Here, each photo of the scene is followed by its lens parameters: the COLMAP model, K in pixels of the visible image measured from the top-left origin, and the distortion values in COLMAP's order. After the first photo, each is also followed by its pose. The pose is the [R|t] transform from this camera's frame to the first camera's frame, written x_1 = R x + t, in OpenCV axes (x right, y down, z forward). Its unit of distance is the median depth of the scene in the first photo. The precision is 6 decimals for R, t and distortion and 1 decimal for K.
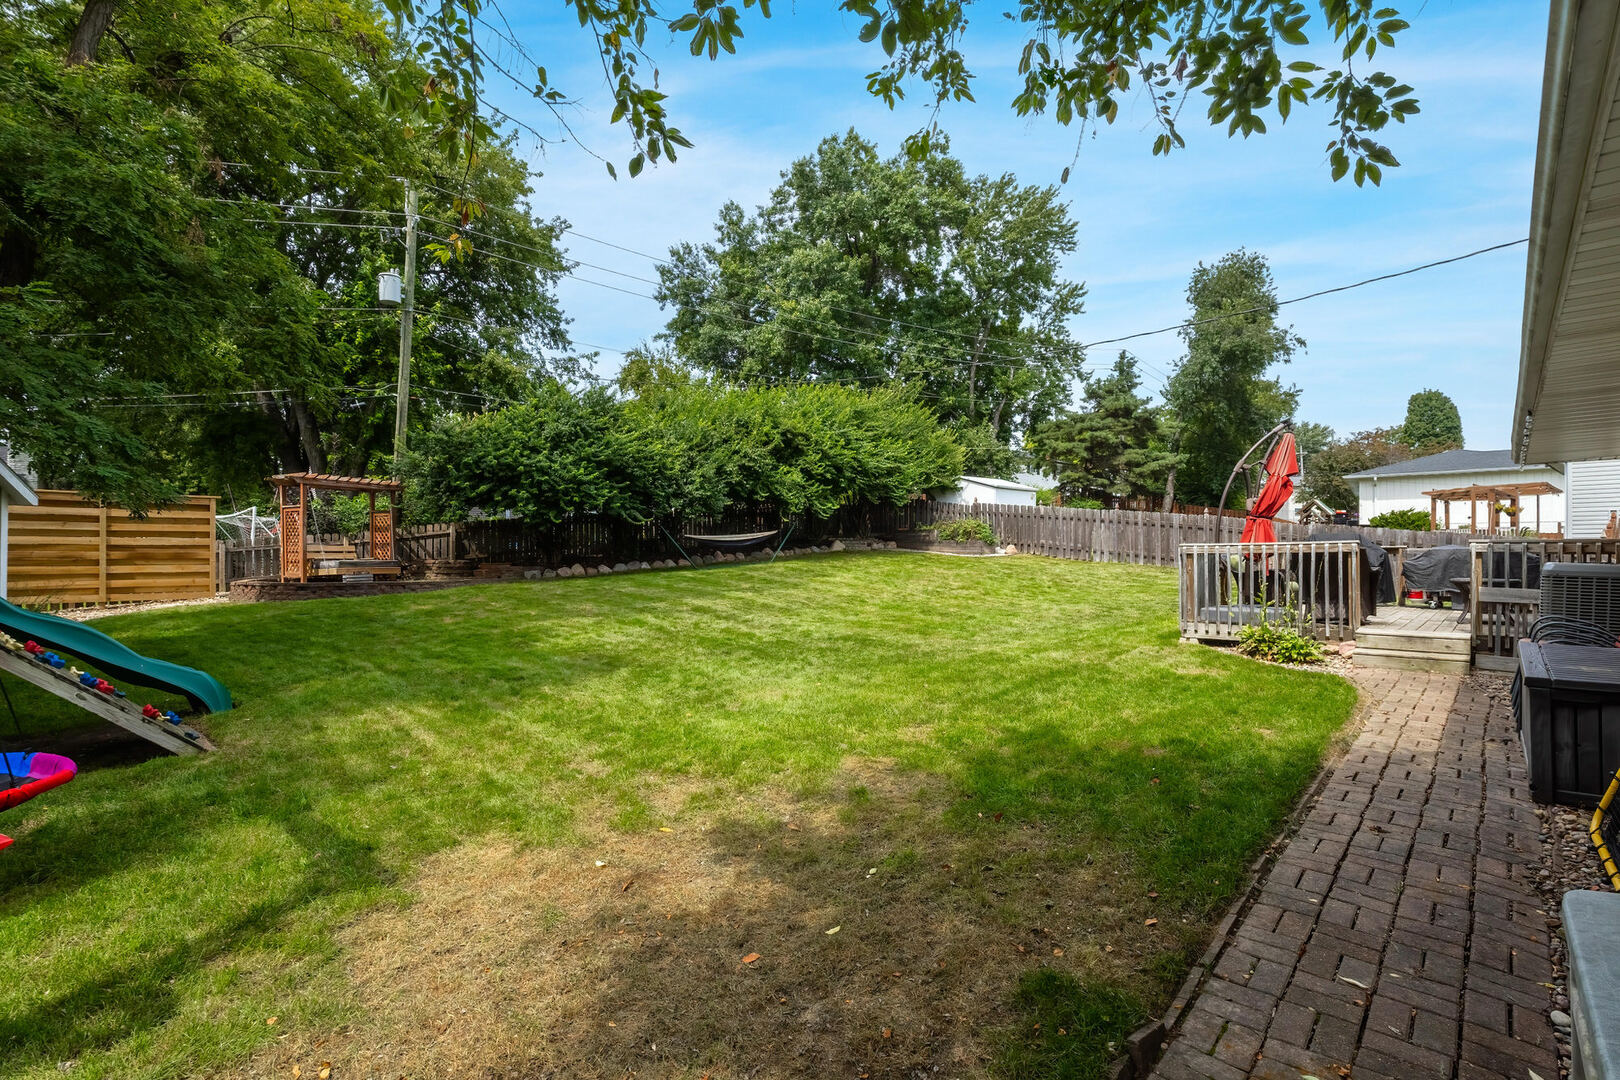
lens RADIAL K [[732.4, 0, 810.0], [0, 732.4, 540.0], [0, 0, 1]] dist [-0.001946, -0.000269]
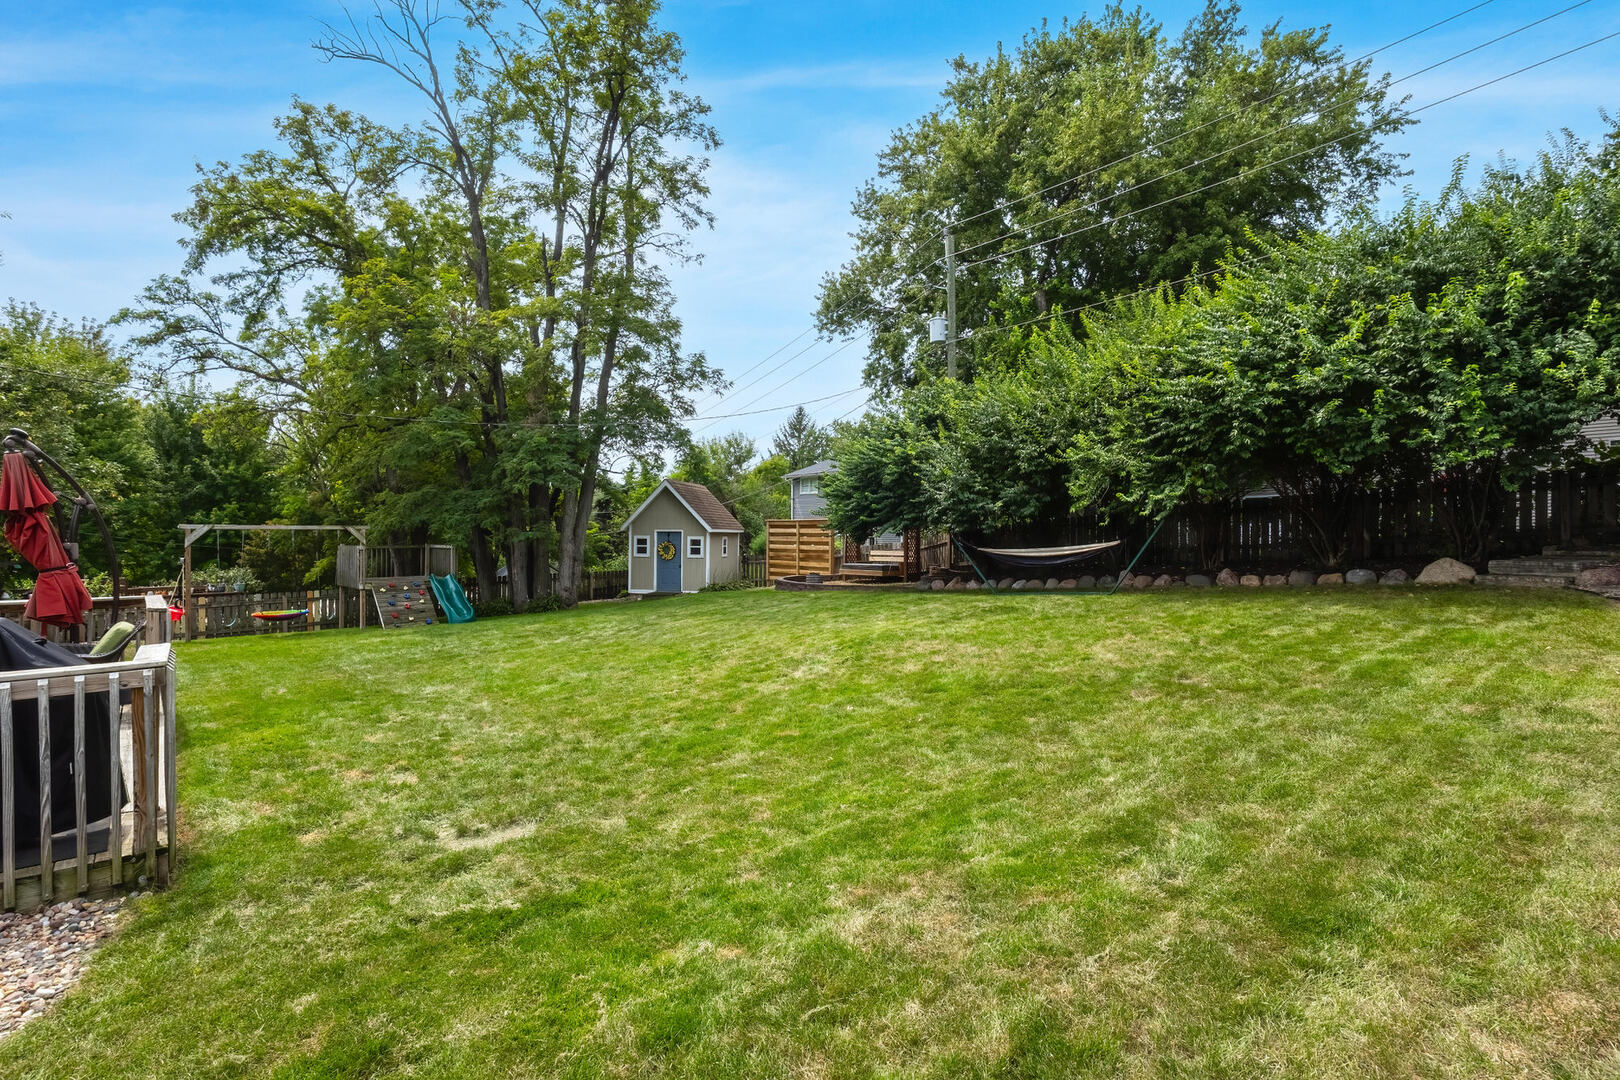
lens RADIAL K [[732.4, 0, 810.0], [0, 732.4, 540.0], [0, 0, 1]] dist [-0.001946, -0.000269]
pose [[-0.050623, 0.010689, -0.998661, 0.624388], [0.013103, 0.999864, 0.010037, -0.026346], [0.998632, -0.012577, -0.050756, 0.887071]]
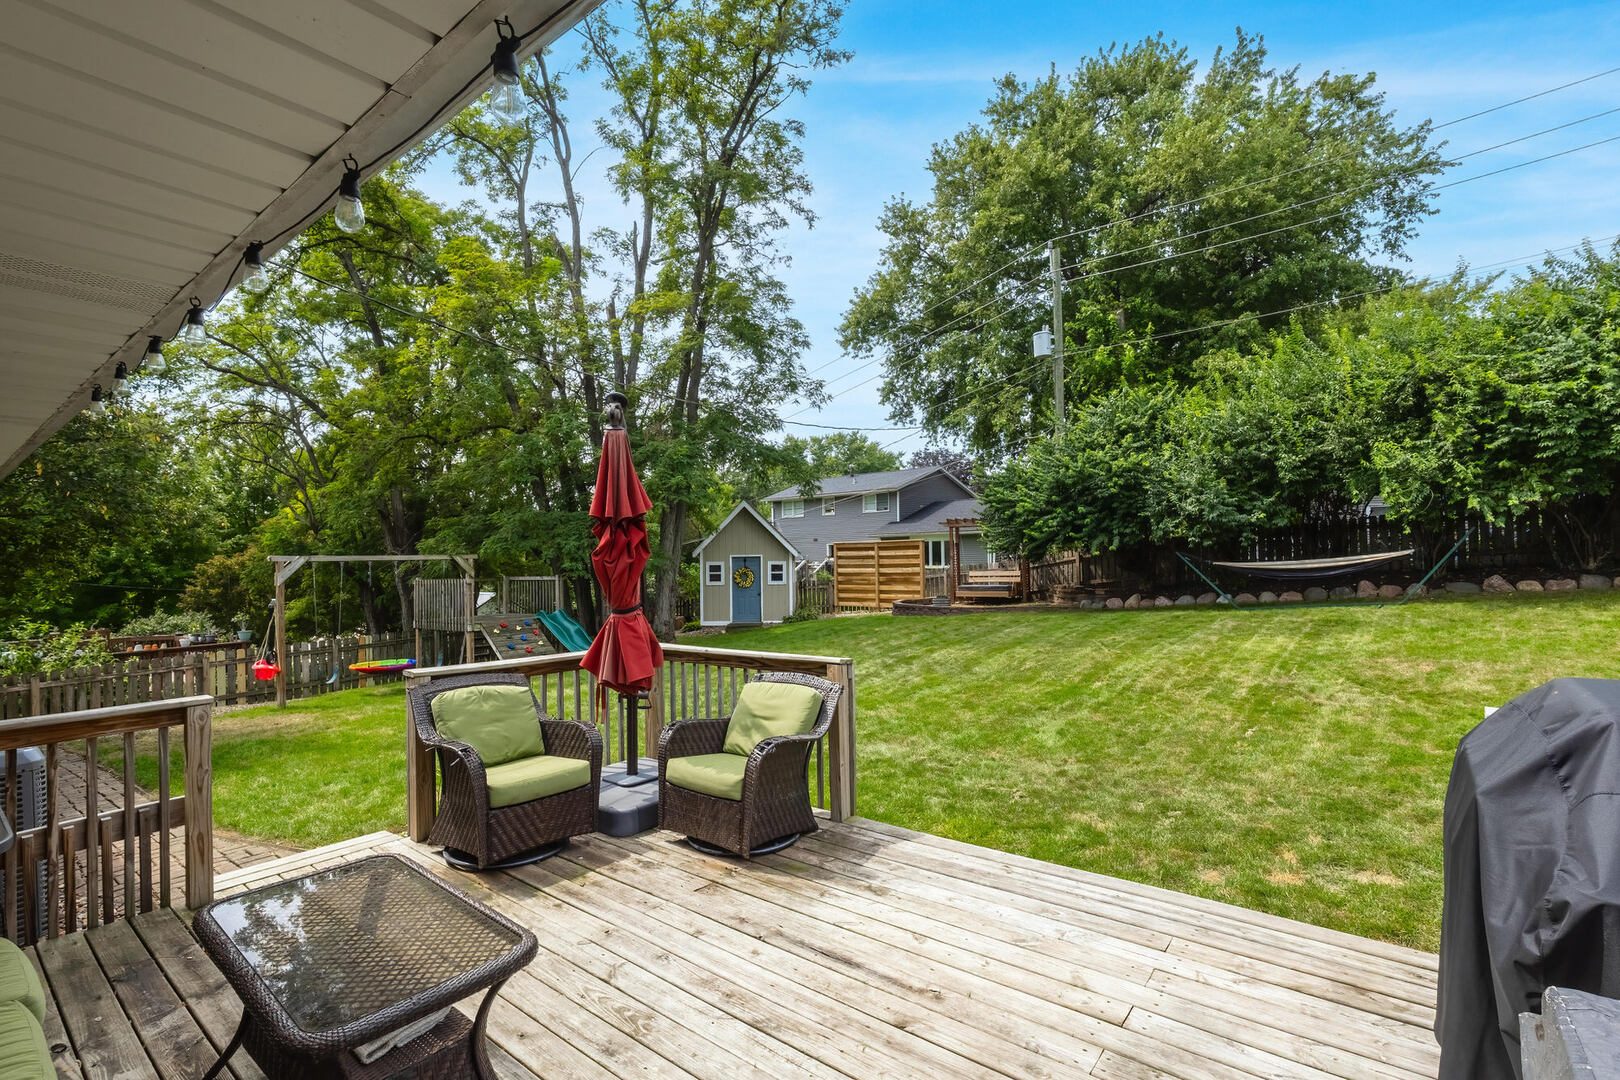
lens RADIAL K [[731.6, 0, 804.4], [0, 731.6, 552.0], [0, 0, 1]] dist [0.000212, 0.000020]
pose [[0.116418, -0.010999, -0.993139, 0.528258], [0.035367, 0.999350, -0.006922, -0.027523], [0.992570, -0.034318, 0.116731, 0.510270]]
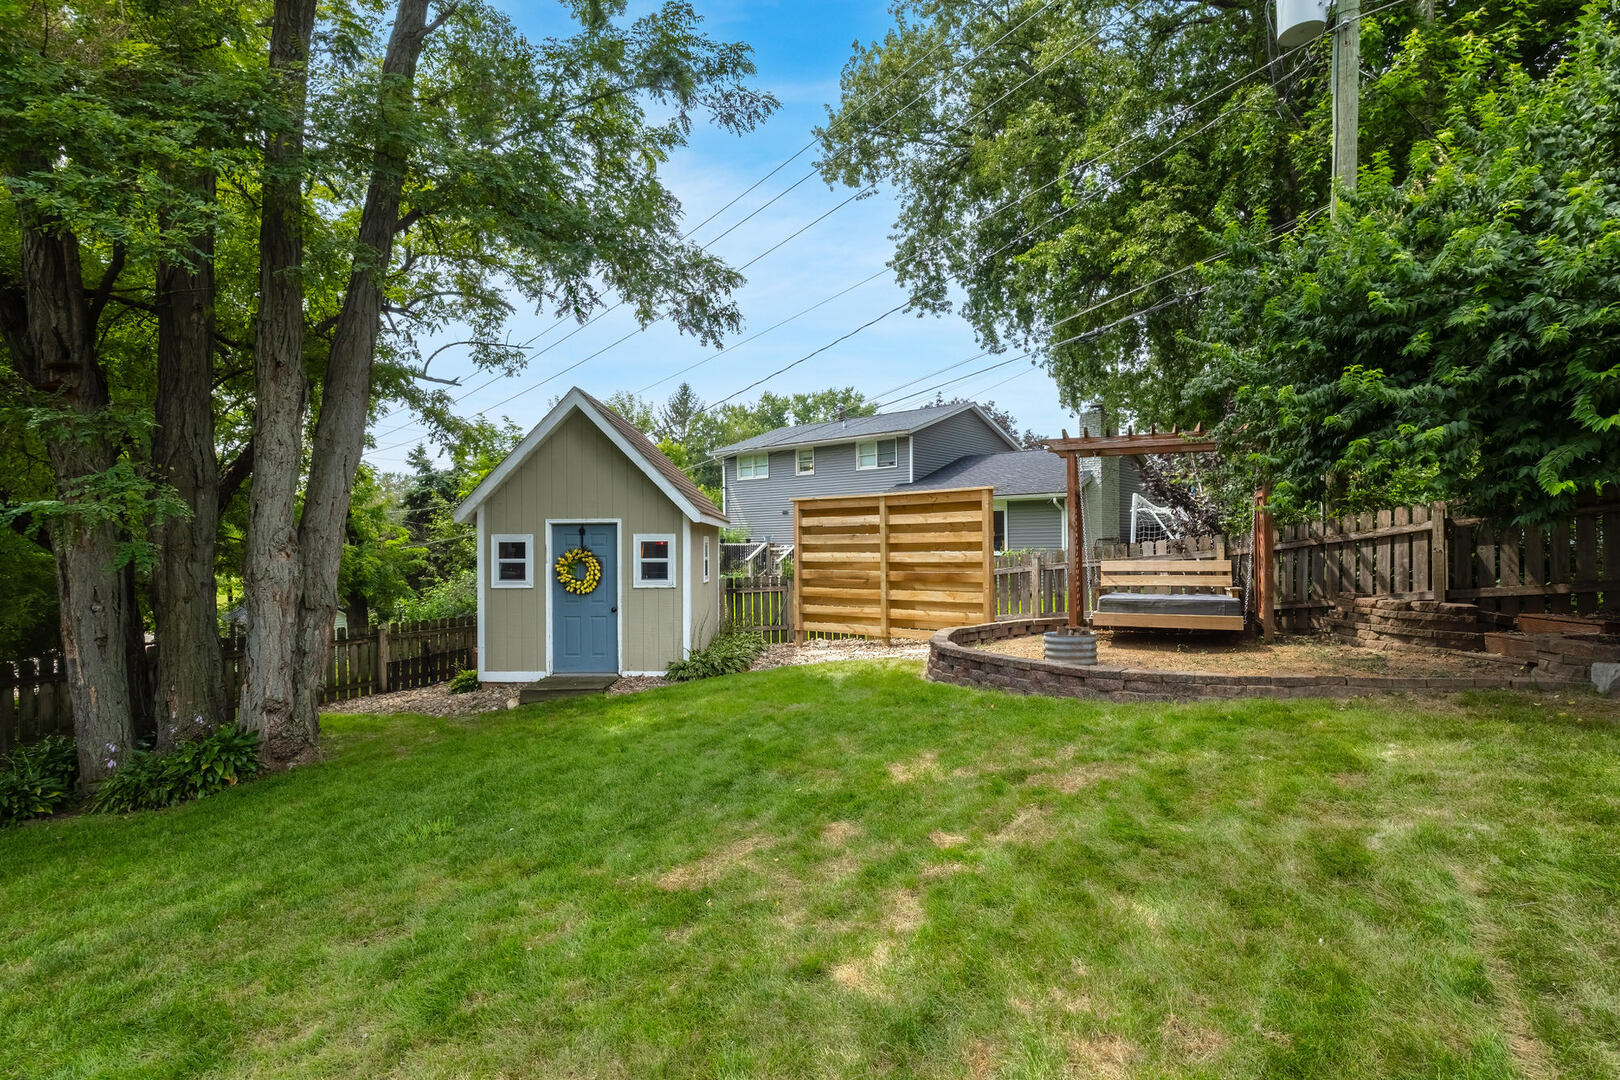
lens RADIAL K [[783.1, 0, 798.0], [0, 783.1, 555.4], [0, 0, 1]] dist [-0.003901, -0.000506]
pose [[0.121000, 0.010921, -0.992592, -0.127730], [0.028782, 0.999480, 0.014505, -0.011760], [0.992235, -0.030324, 0.120623, 0.643102]]
